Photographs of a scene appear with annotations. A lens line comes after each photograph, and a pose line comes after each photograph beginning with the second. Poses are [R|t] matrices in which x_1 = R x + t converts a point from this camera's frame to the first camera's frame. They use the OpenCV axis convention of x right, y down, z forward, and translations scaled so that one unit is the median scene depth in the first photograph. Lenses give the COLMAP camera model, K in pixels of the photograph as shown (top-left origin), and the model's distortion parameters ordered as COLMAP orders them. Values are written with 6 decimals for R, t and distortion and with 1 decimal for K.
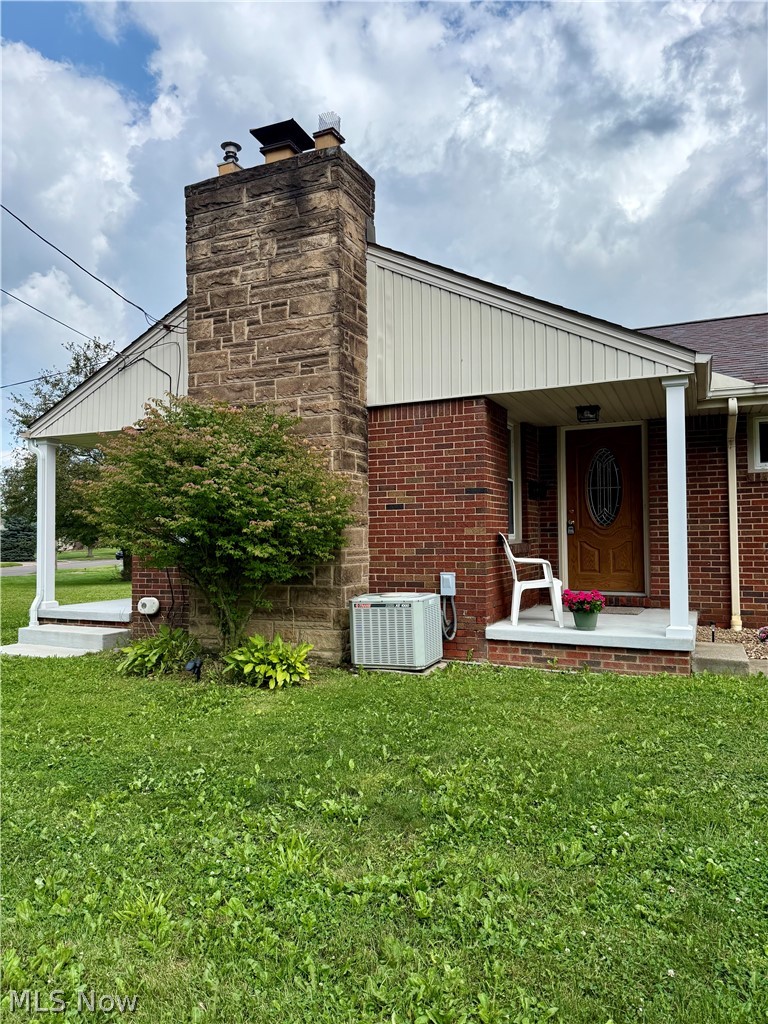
lens RADIAL K [[732.1, 0, 383.5], [0, 732.1, 511.5], [0, 0, 1]] dist [0.013947, 0.000469]
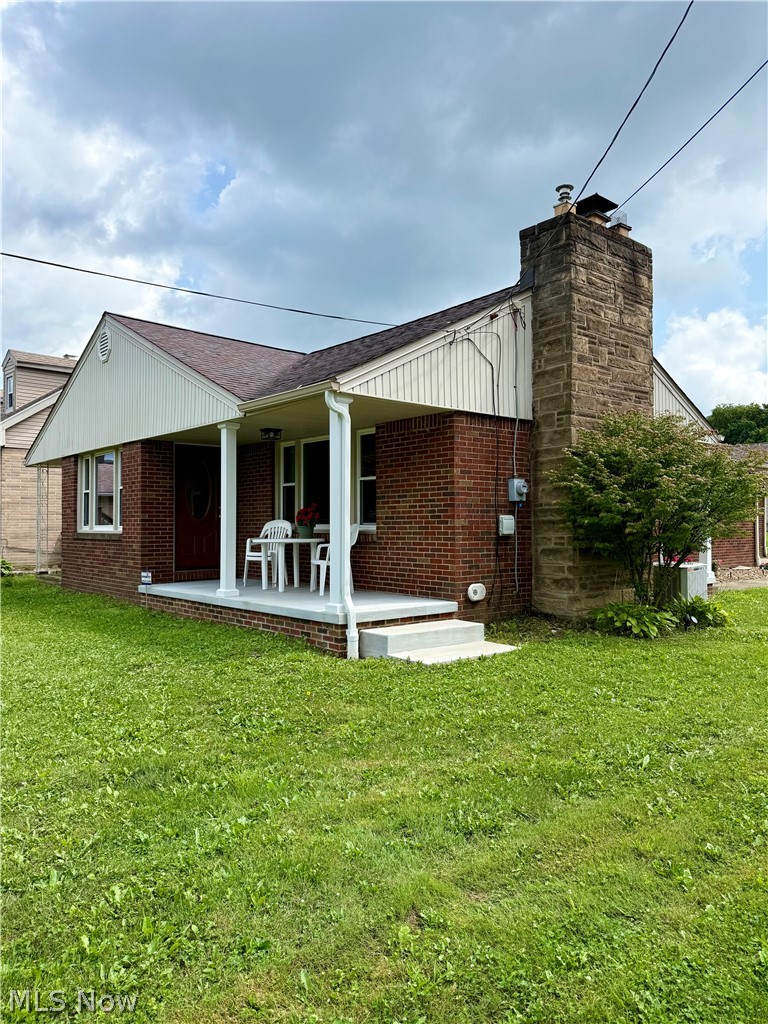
lens RADIAL K [[732.1, 0, 384.8], [0, 732.1, 520.4], [0, 0, 1]] dist [0.013947, 0.000469]
pose [[0.428255, 0.024803, 0.903318, -1.461026], [-0.021760, 0.999616, -0.017131, 0.059530], [-0.903396, -0.012320, 0.428630, 0.797550]]
